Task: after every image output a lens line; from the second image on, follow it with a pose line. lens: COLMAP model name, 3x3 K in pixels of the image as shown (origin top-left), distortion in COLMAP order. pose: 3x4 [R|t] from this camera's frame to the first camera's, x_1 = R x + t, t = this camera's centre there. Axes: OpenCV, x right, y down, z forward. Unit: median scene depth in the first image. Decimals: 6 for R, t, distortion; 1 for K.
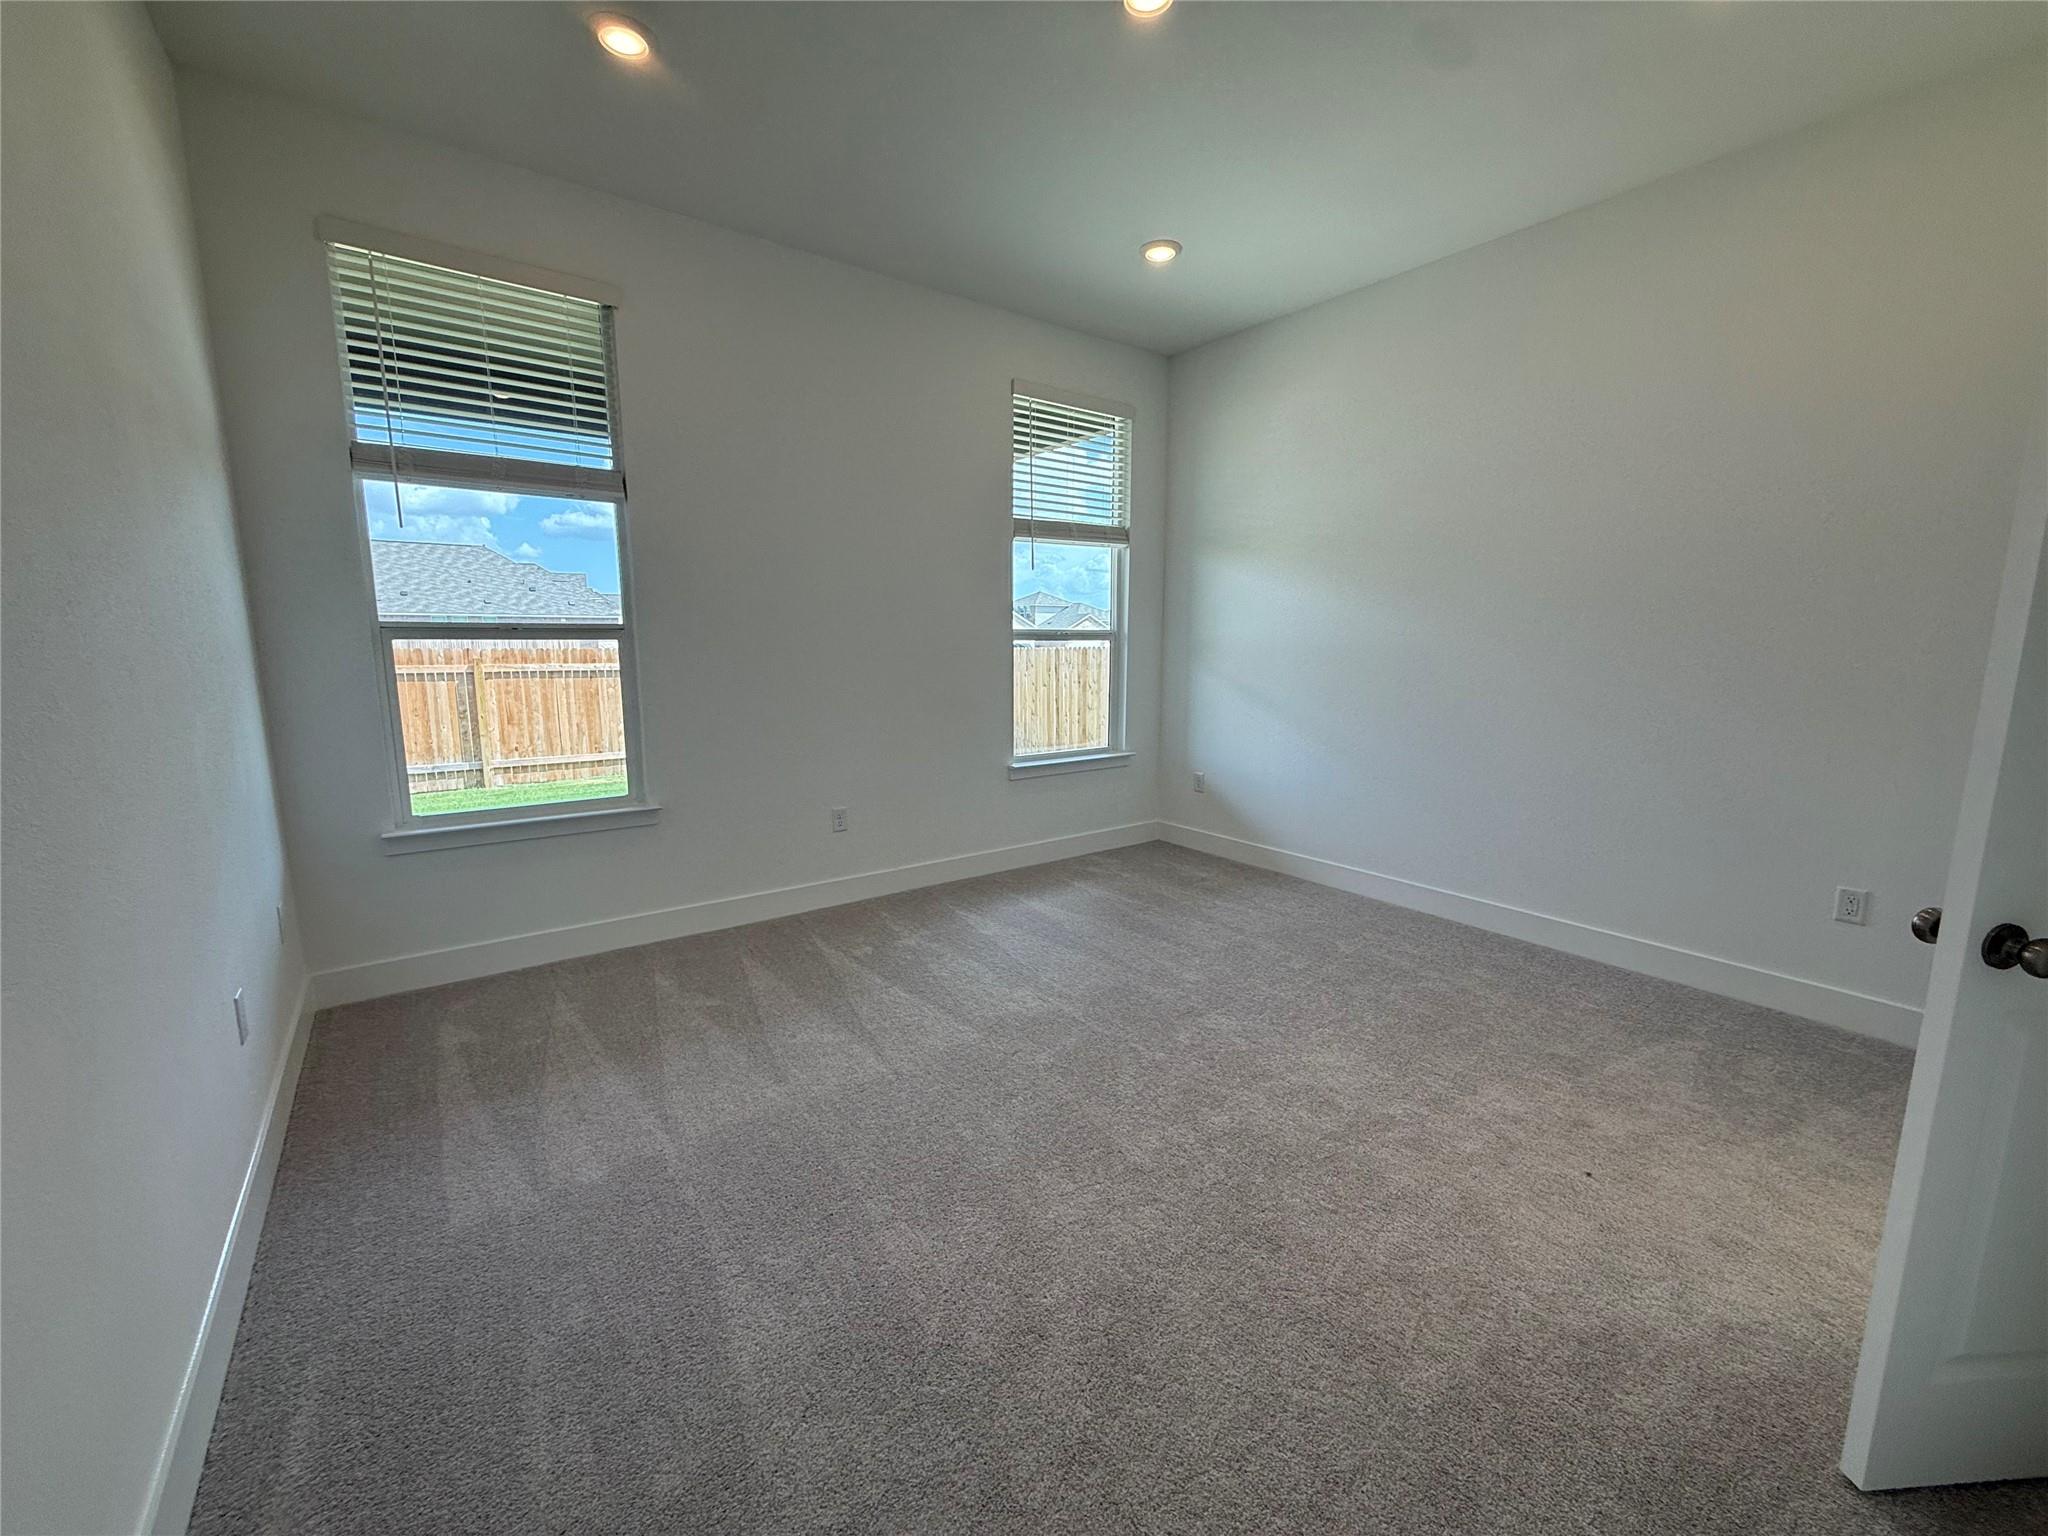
lens RADIAL K [[809.1, 0, 1022.3], [0, 809.1, 765.7], [0, 0, 1]] dist [-0.015381, -0.000145]
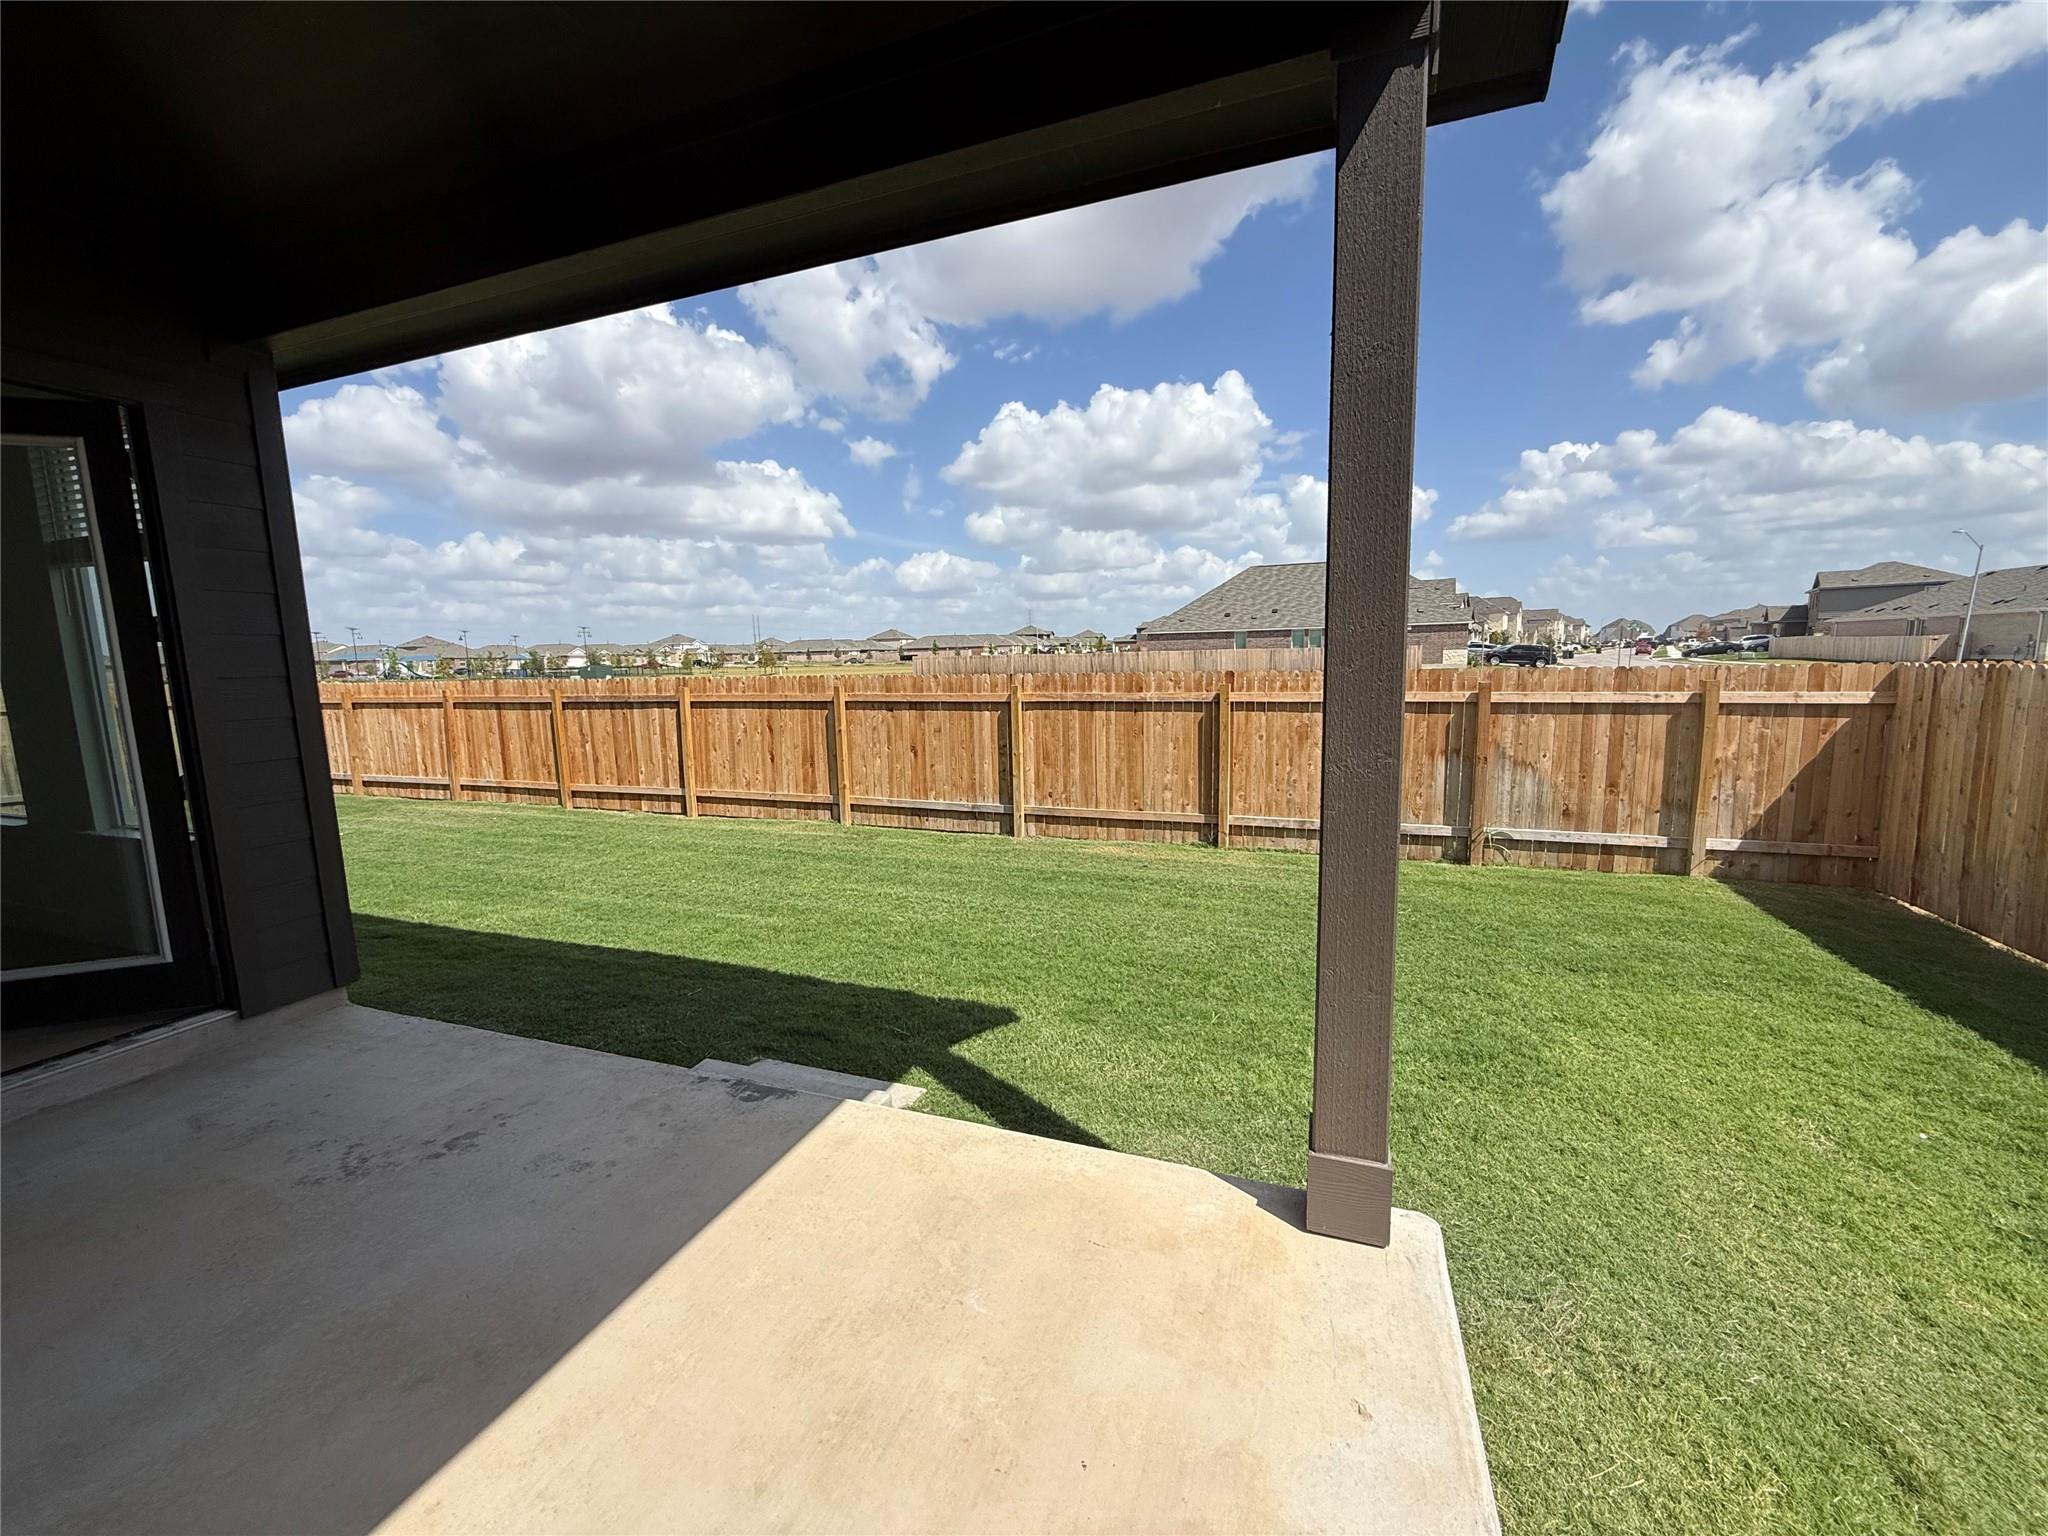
lens RADIAL K [[809.1, 0, 1026.7], [0, 809.1, 765.1], [0, 0, 1]] dist [-0.015381, -0.000145]
pose [[0.547348, 0.095829, -0.831400, 0.045237], [-0.103265, 0.993565, 0.046537, -0.085966], [0.830510, 0.060382, 0.553722, 0.512311]]
